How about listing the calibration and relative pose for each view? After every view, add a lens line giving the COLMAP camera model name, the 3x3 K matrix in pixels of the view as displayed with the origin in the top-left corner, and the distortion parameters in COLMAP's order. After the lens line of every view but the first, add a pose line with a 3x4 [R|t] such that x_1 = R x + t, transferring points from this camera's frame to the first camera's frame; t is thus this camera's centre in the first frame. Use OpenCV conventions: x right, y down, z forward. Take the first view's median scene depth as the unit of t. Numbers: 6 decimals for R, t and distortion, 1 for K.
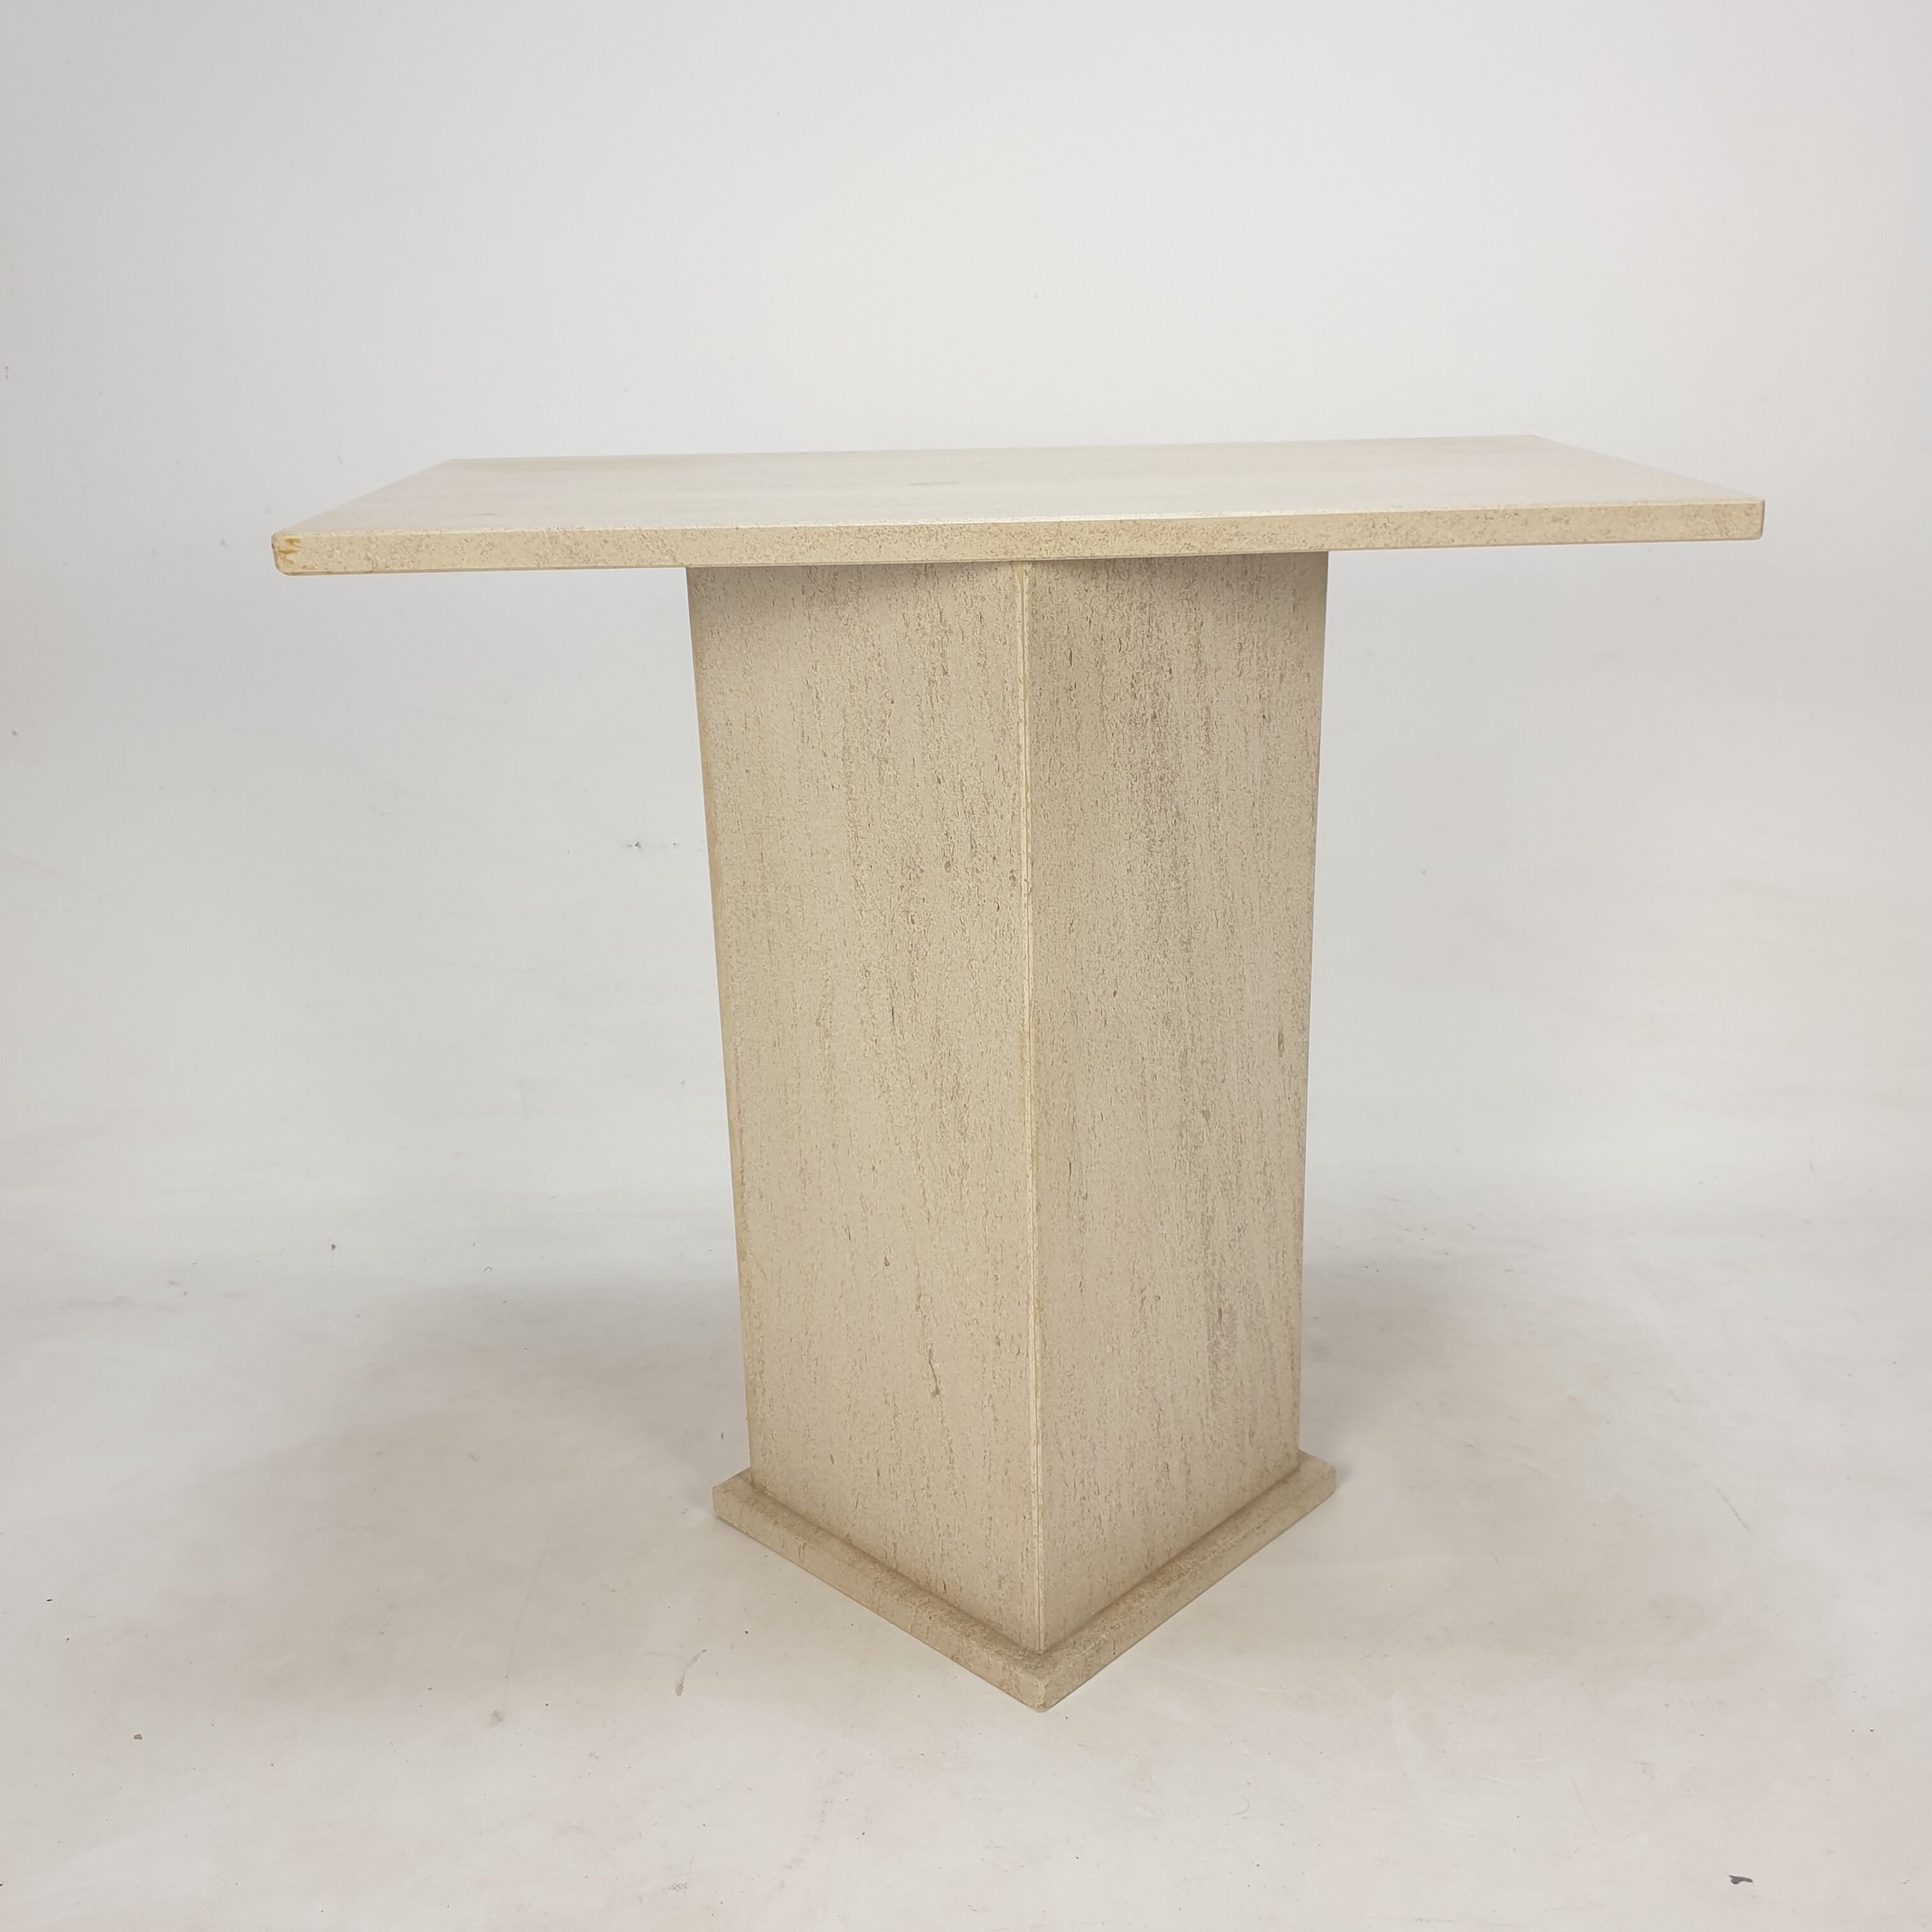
lens RADIAL K [[1958.3, 0, 991.2], [0, 1958.3, 979.8], [0, 0, 1]] dist [0.285459, -1.093138]
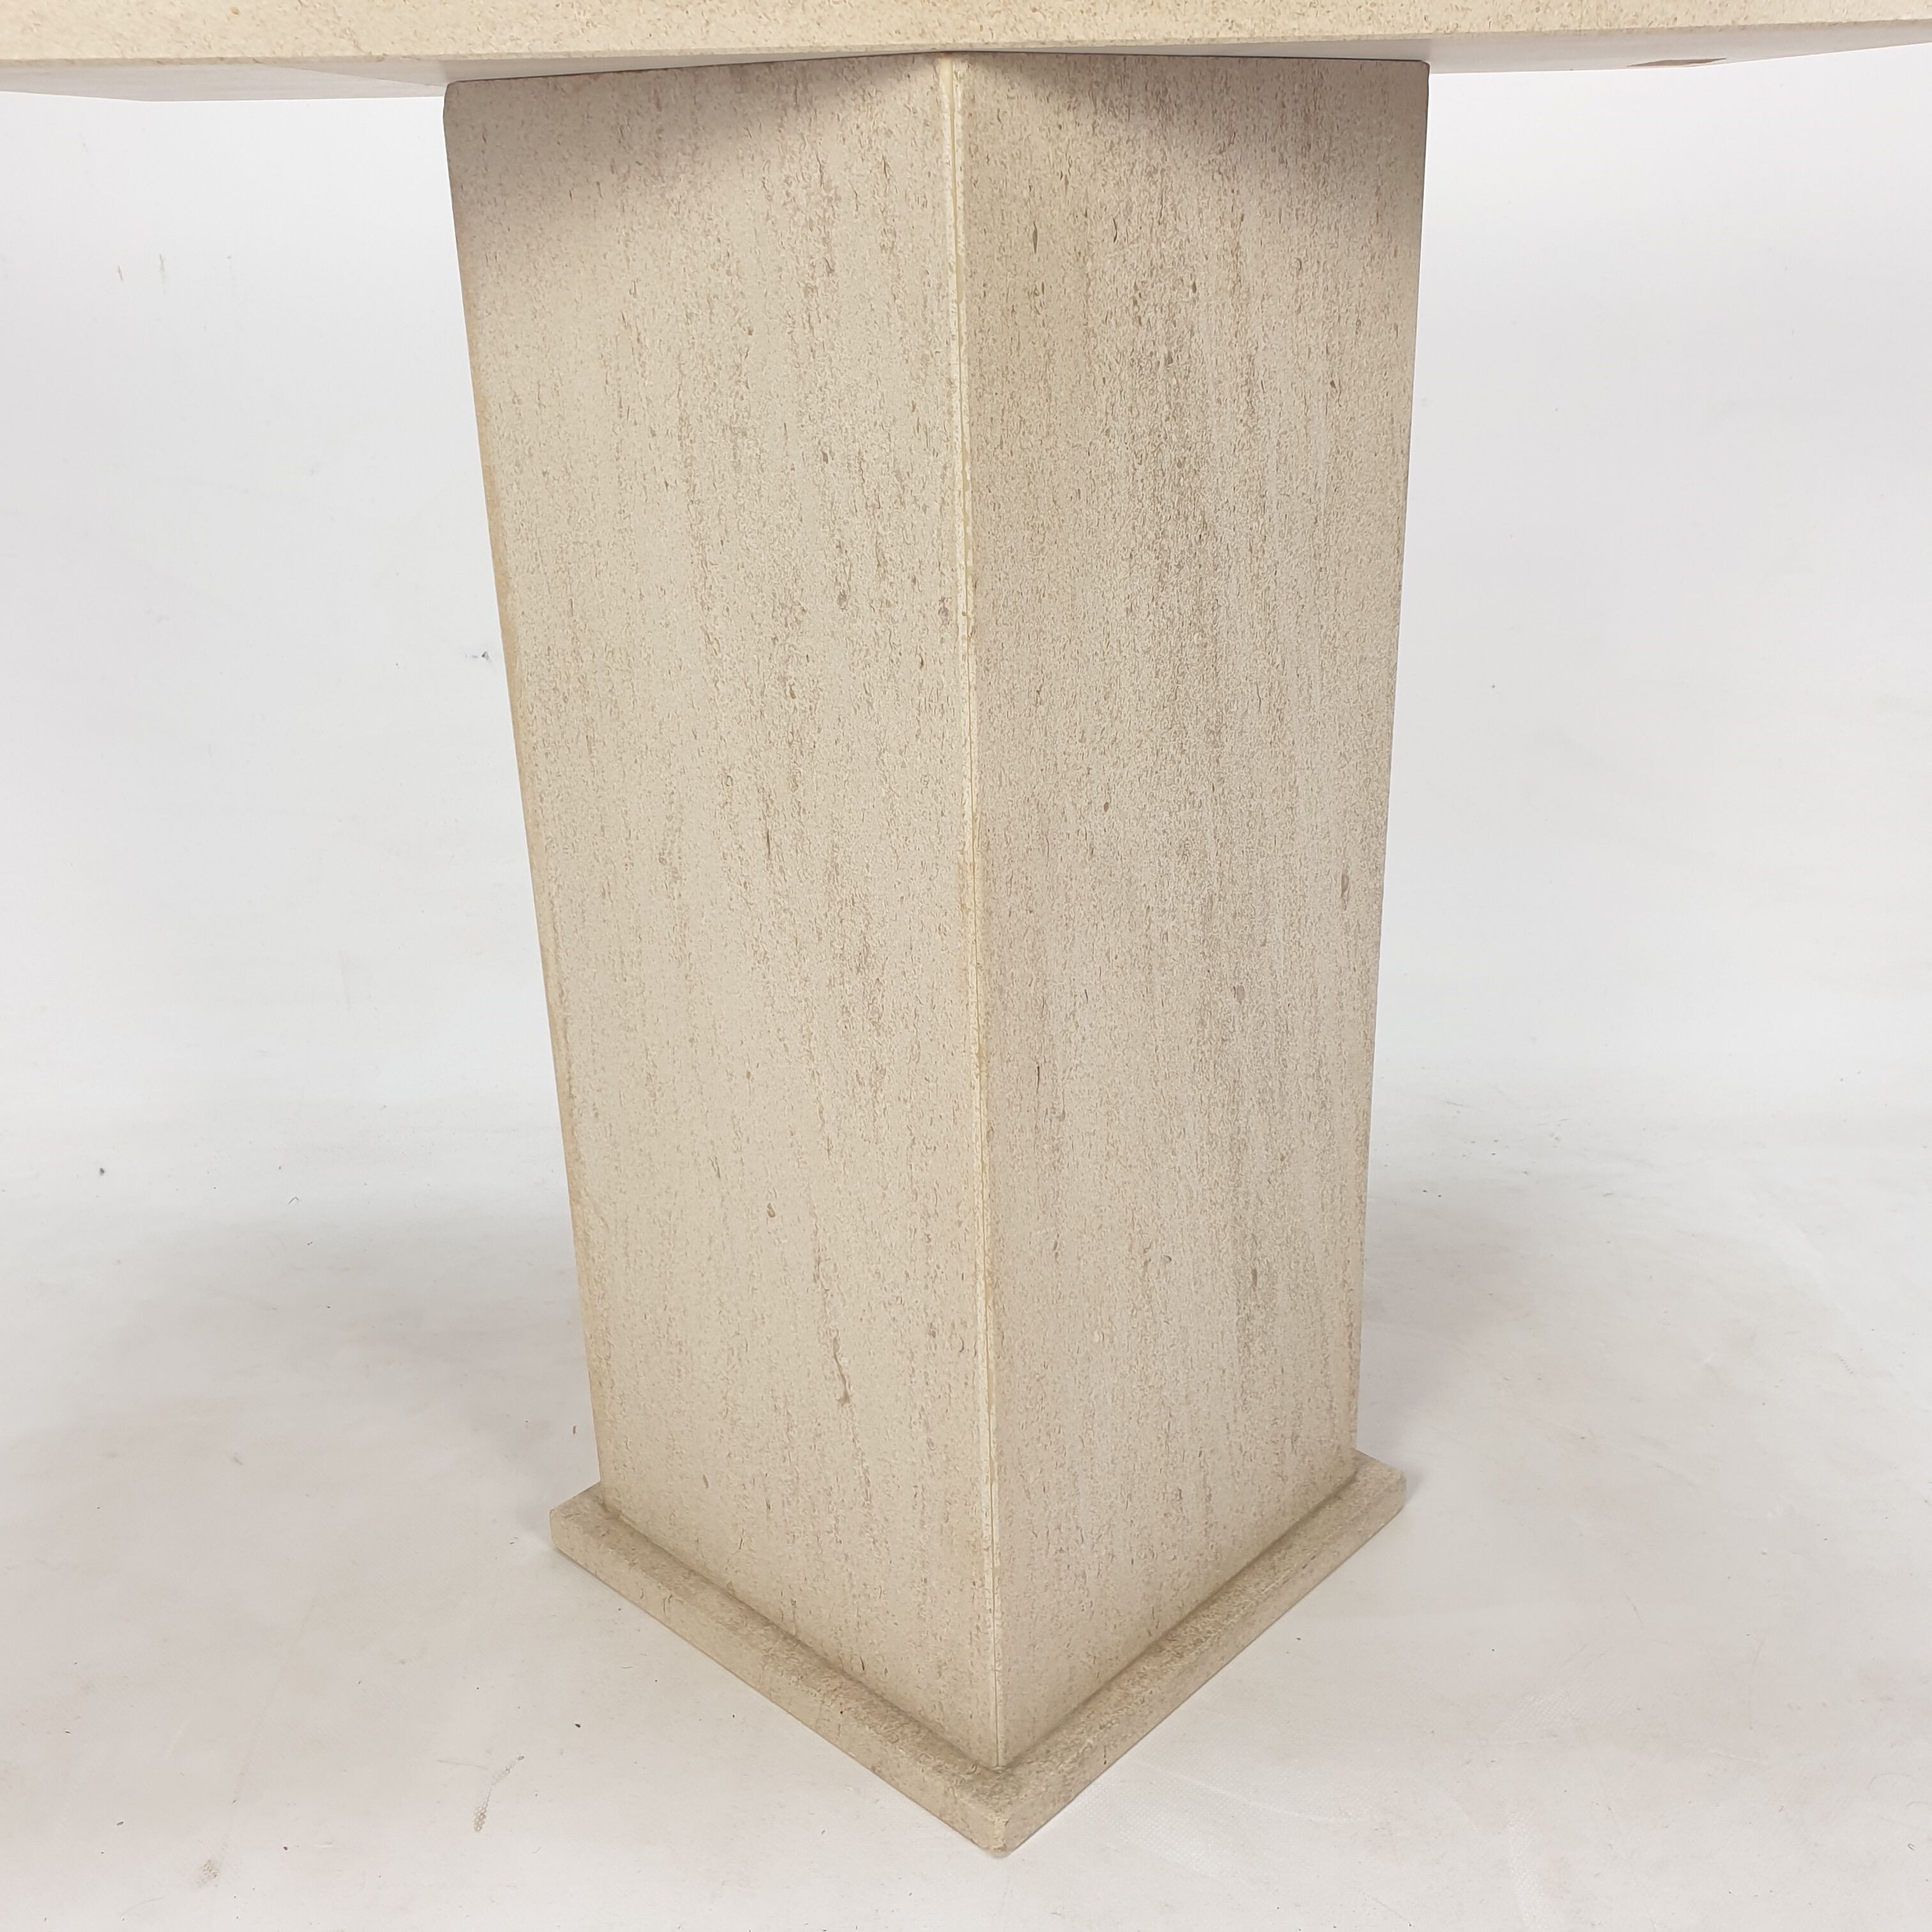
lens RADIAL K [[2035.0, 0, 983.0], [0, 2035.0, 960.7], [0, 0, 1]] dist [0.184294, -0.612963]
pose [[0.999947, -0.005452, 0.008747, 0.014507], [0.005044, 0.998926, 0.046048, 0.024337], [-0.008989, -0.046002, 0.998901, 0.294548]]
